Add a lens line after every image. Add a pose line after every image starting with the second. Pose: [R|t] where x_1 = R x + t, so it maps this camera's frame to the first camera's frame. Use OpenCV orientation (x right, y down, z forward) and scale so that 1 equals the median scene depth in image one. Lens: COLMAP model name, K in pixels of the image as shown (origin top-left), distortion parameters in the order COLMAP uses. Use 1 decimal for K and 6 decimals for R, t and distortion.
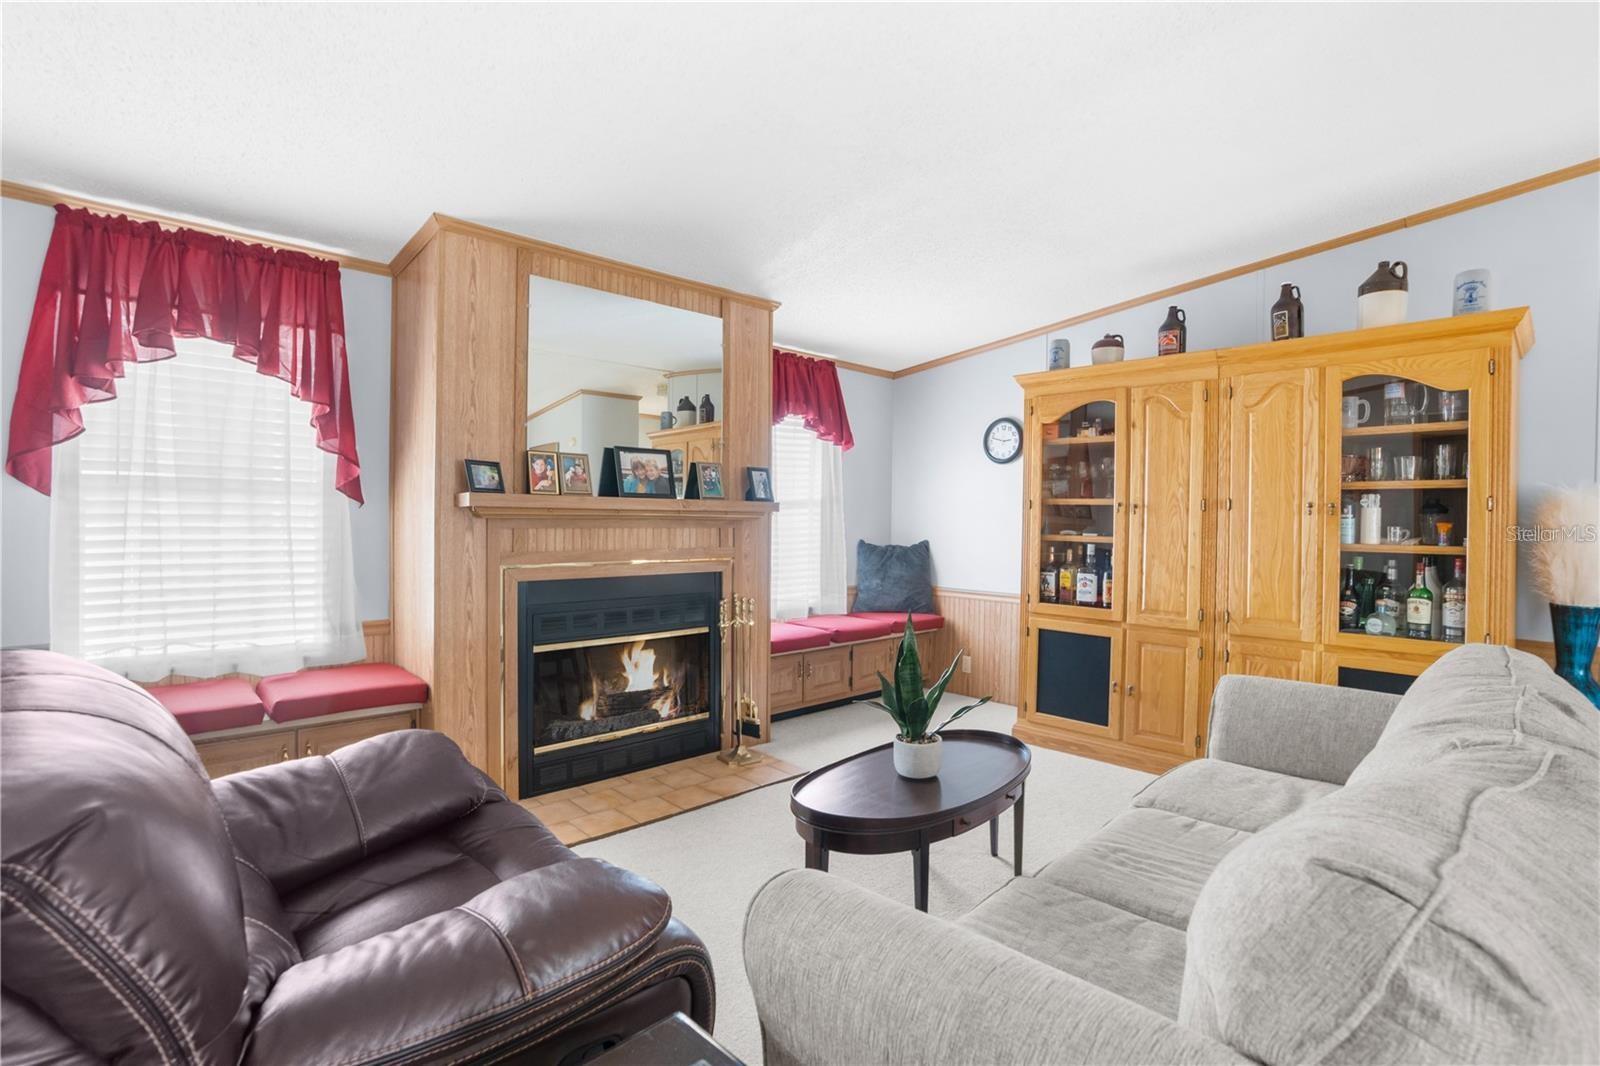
lens RADIAL K [[746.9, 0, 801.6], [0, 746.9, 501.8], [0, 0, 1]] dist [-0.071626, 0.036723]
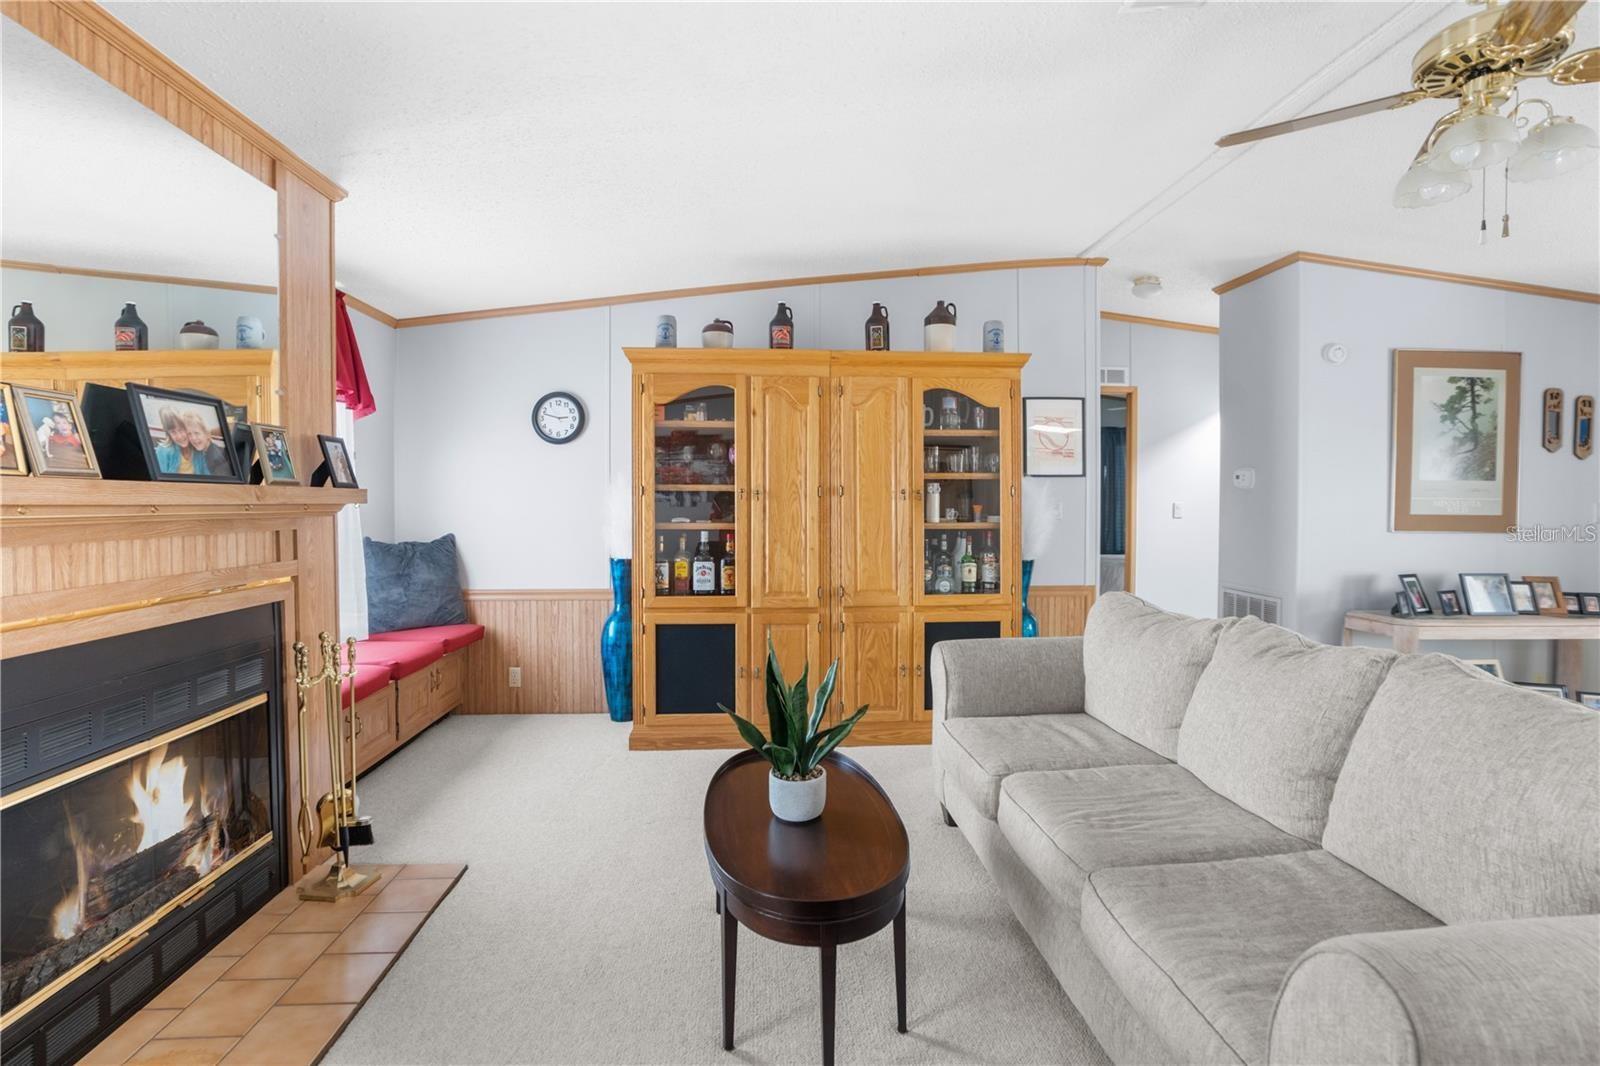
lens RADIAL K [[746.9, 0, 801.6], [0, 746.9, 501.8], [0, 0, 1]] dist [-0.071626, 0.036723]
pose [[0.641288, -0.014338, 0.767166, -0.314090], [-0.004903, 0.999728, 0.022783, -0.005492], [-0.767284, -0.018372, 0.641044, 0.302286]]
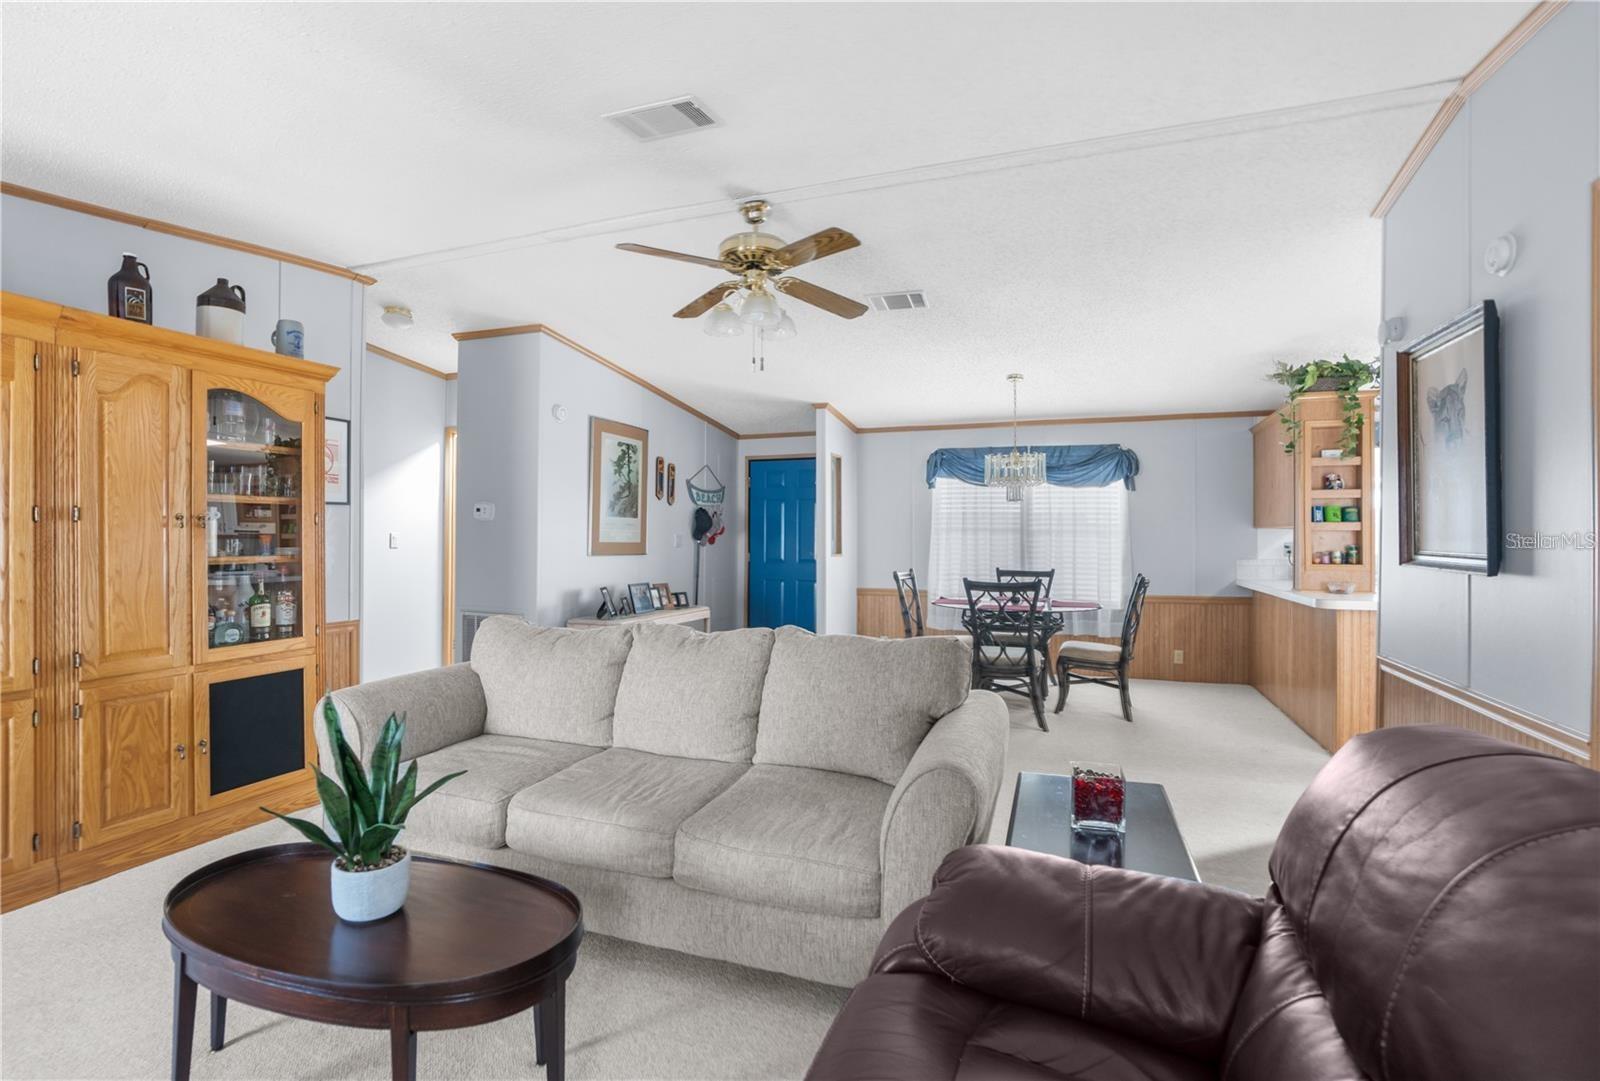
lens RADIAL K [[751.2, 0, 774.3], [0, 751.2, 521.7], [0, 0, 1]] dist [-0.003770, 0.000446]
pose [[-0.402563, -0.000655, 0.915392, -0.414160], [-0.027084, 0.999570, -0.011196, 0.000678], [-0.914991, -0.029299, -0.402408, 0.617128]]
